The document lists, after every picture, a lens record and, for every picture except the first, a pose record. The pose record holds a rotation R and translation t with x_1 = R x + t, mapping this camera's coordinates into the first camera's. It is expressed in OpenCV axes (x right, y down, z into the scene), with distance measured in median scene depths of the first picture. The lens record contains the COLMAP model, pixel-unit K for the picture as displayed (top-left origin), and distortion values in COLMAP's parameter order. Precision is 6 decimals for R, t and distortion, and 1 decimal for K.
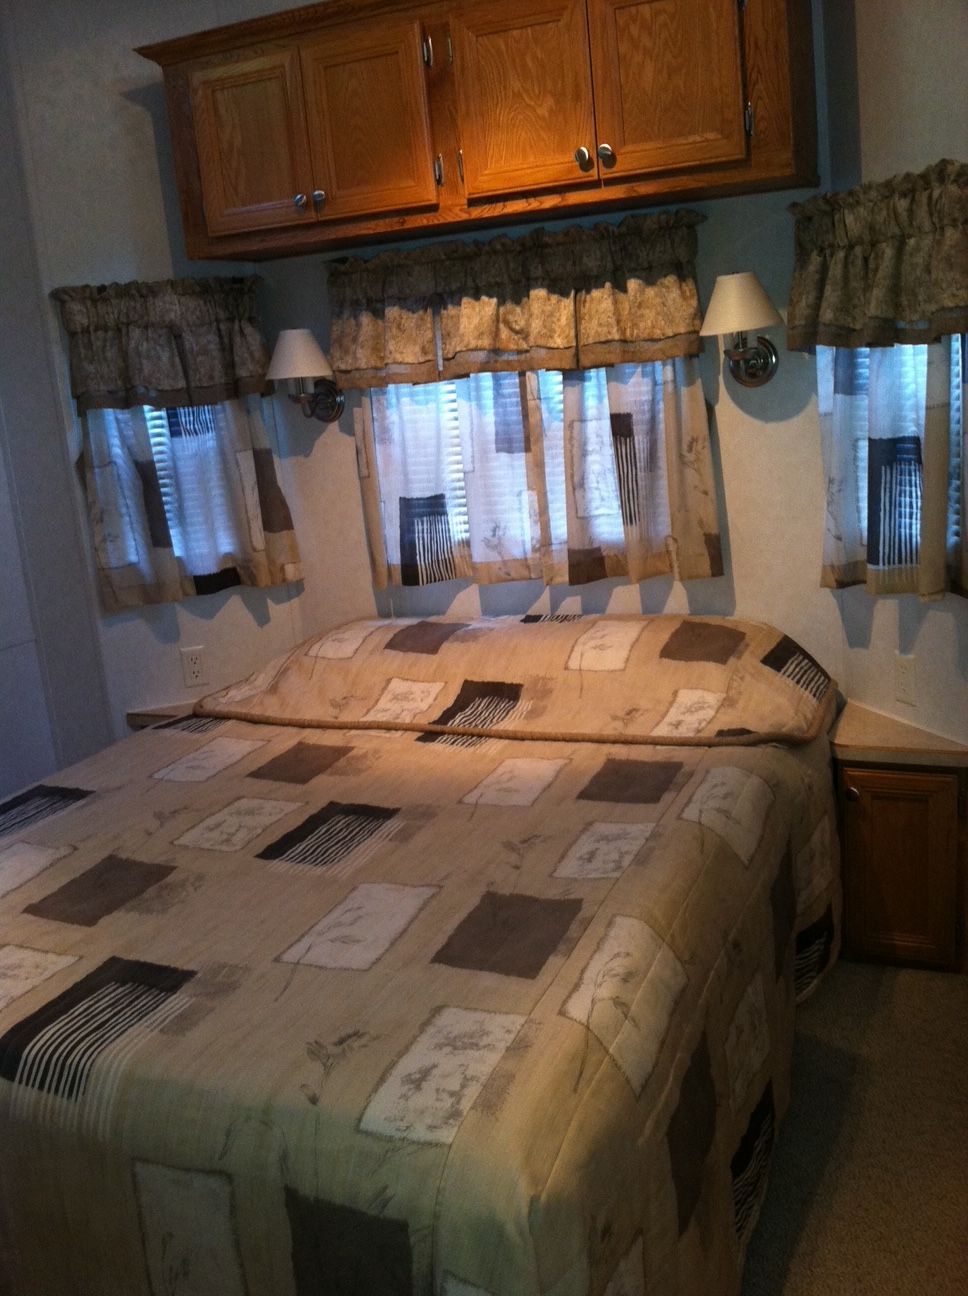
lens RADIAL K [[1255.9, 0, 484.0], [0, 1255.9, 648.0], [0, 0, 1]] dist [0.110263, -0.343355]
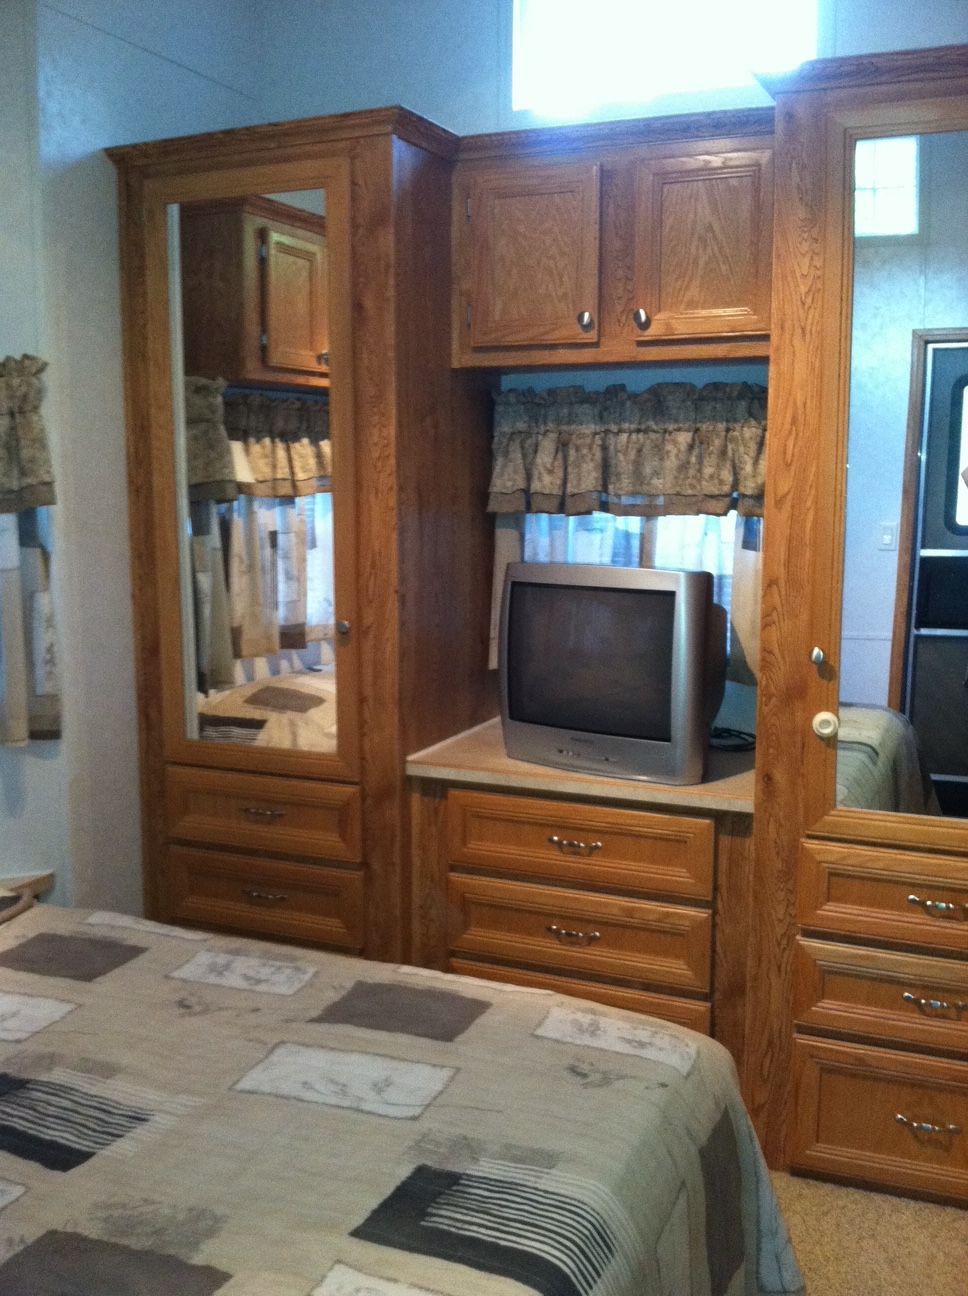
lens RADIAL K [[1267.9, 0, 484.0], [0, 1267.9, 648.0], [0, 0, 1]] dist [0.009737, -0.165515]
pose [[-0.031791, -0.049507, 0.998268, -1.063402], [0.221366, 0.973620, 0.055334, -0.129124], [-0.974673, 0.222741, -0.019994, 0.877926]]
